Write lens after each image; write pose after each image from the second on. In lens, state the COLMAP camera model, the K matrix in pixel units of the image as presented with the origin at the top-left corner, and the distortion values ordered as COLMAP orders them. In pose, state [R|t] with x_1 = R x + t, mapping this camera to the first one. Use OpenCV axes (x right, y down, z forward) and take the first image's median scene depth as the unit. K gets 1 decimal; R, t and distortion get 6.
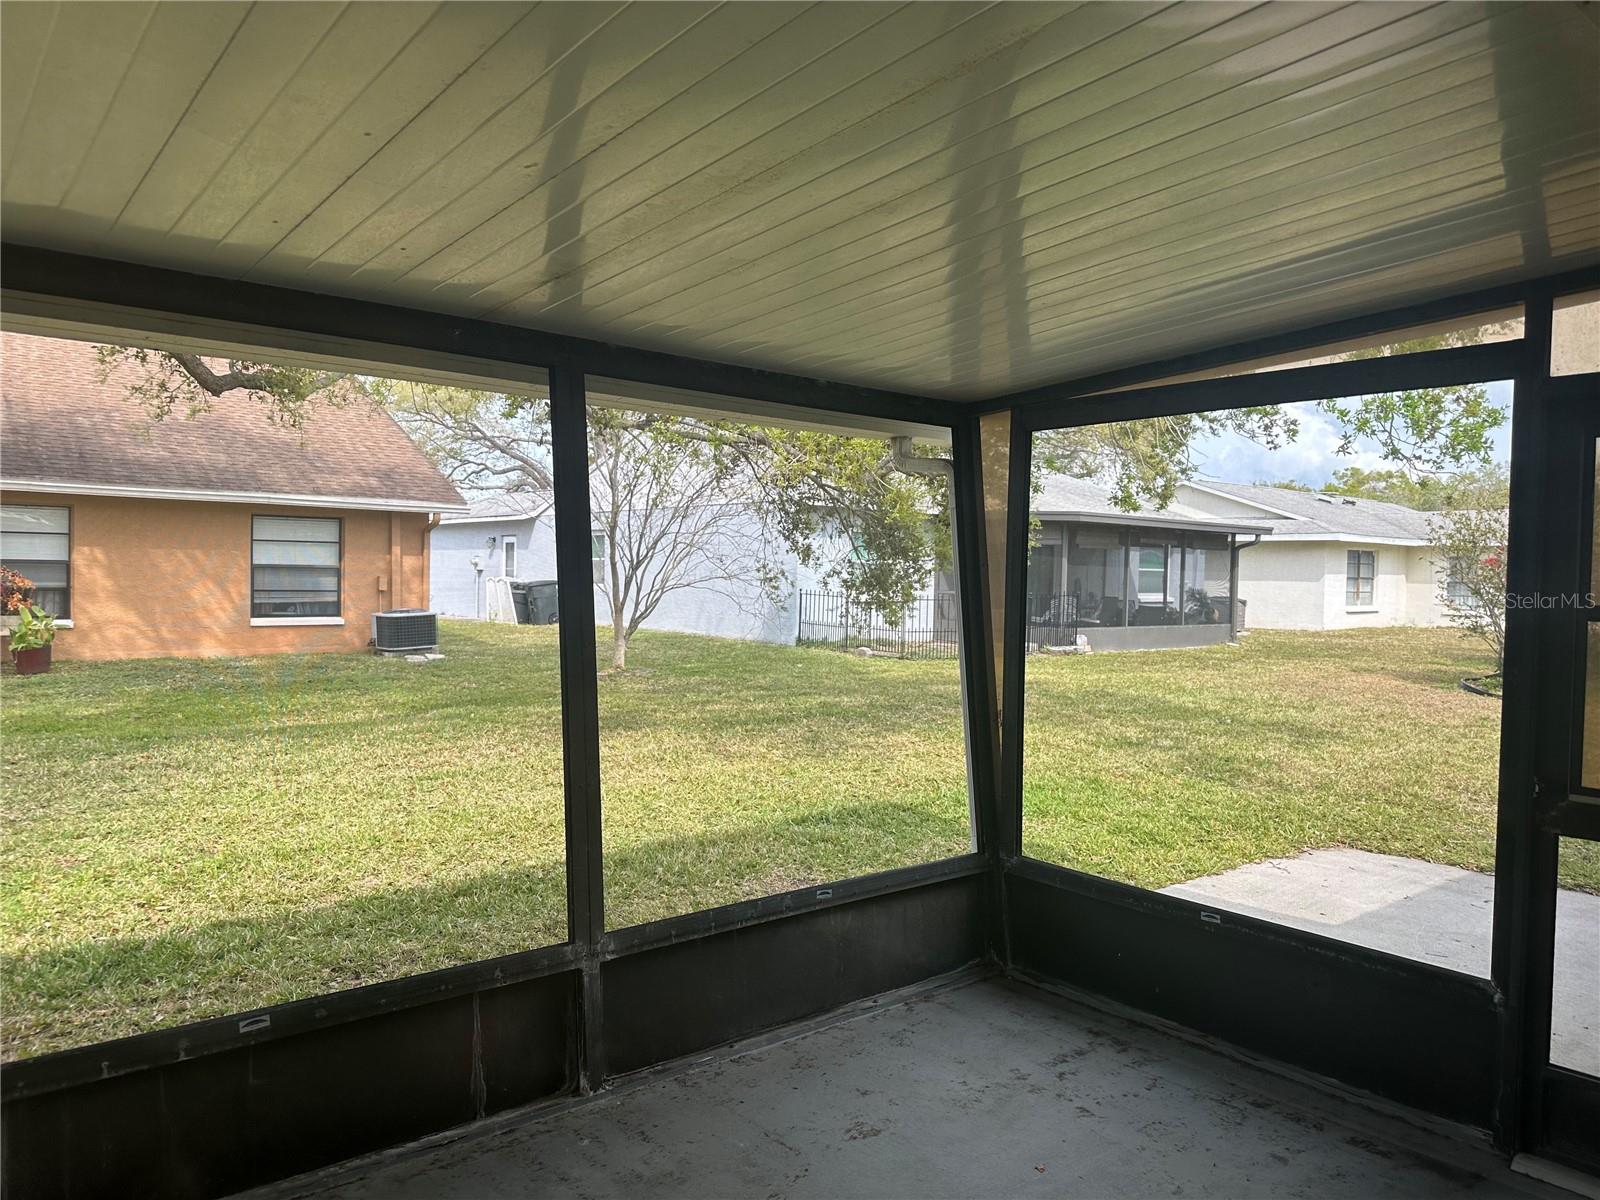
lens RADIAL K [[1128.1, 0, 808.6], [0, 1128.1, 600.9], [0, 0, 1]] dist [0.022229, -0.027502]
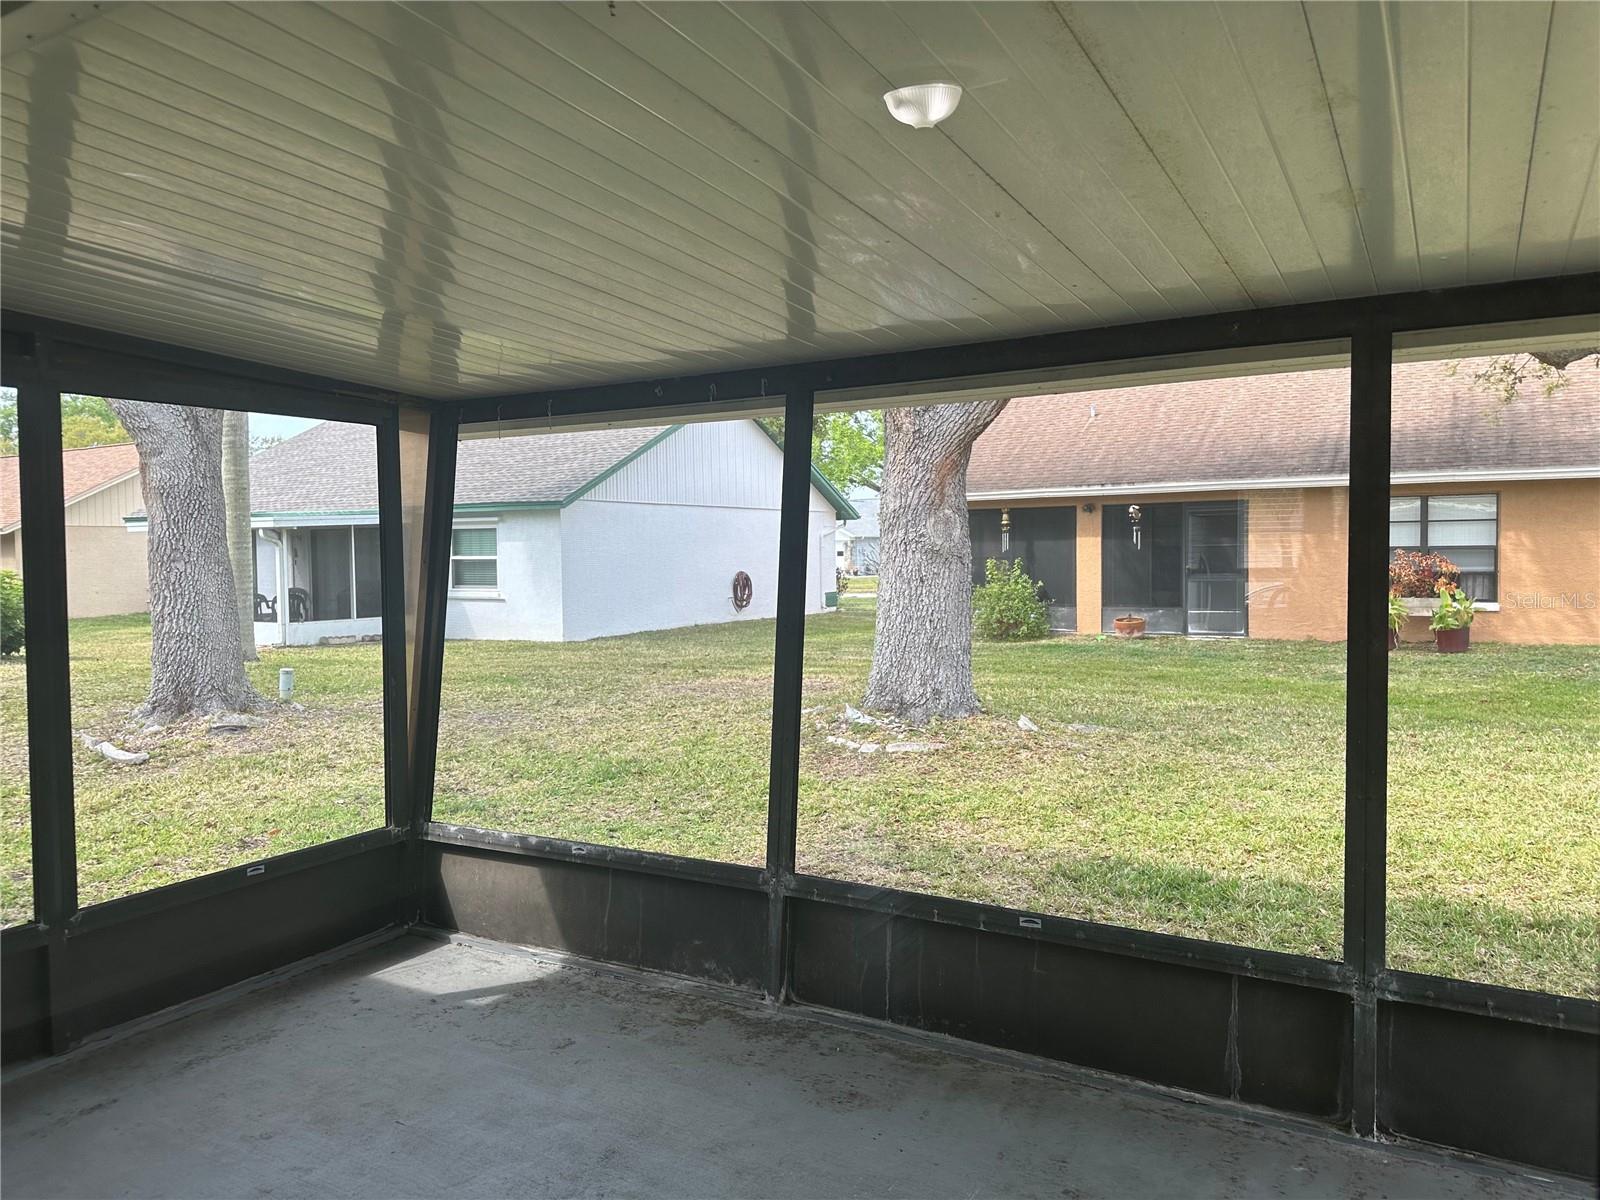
lens RADIAL K [[1128.1, 0, 799.4], [0, 1128.1, 593.1], [0, 0, 1]] dist [0.022229, -0.027502]
pose [[0.347952, 0.016604, -0.937365, 0.100554], [-0.008976, 0.999856, 0.014379, -0.001790], [0.937469, 0.003411, 0.348051, 0.053442]]
